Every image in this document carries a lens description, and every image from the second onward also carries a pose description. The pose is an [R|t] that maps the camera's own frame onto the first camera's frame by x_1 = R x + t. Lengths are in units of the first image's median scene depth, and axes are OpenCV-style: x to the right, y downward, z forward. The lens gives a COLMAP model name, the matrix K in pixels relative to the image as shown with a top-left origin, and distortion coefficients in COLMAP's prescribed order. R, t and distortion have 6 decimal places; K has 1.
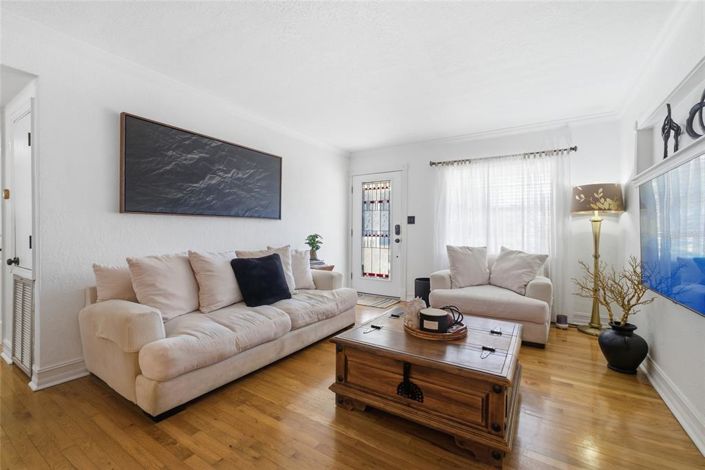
lens RADIAL K [[307.9, 0, 348.2], [0, 307.9, 232.2], [0, 0, 1]] dist [-0.009468, 0.003093]
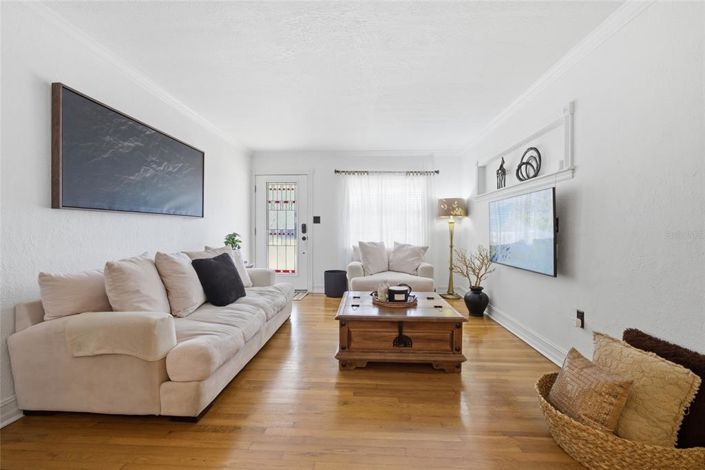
lens RADIAL K [[307.9, 0, 357.7], [0, 307.9, 232.8], [0, 0, 1]] dist [-0.009468, 0.003093]
pose [[0.864271, -0.007954, 0.502964, -0.380319], [0.003843, 0.999950, 0.009208, -0.003081], [-0.503012, -0.006025, 0.864258, -0.072339]]
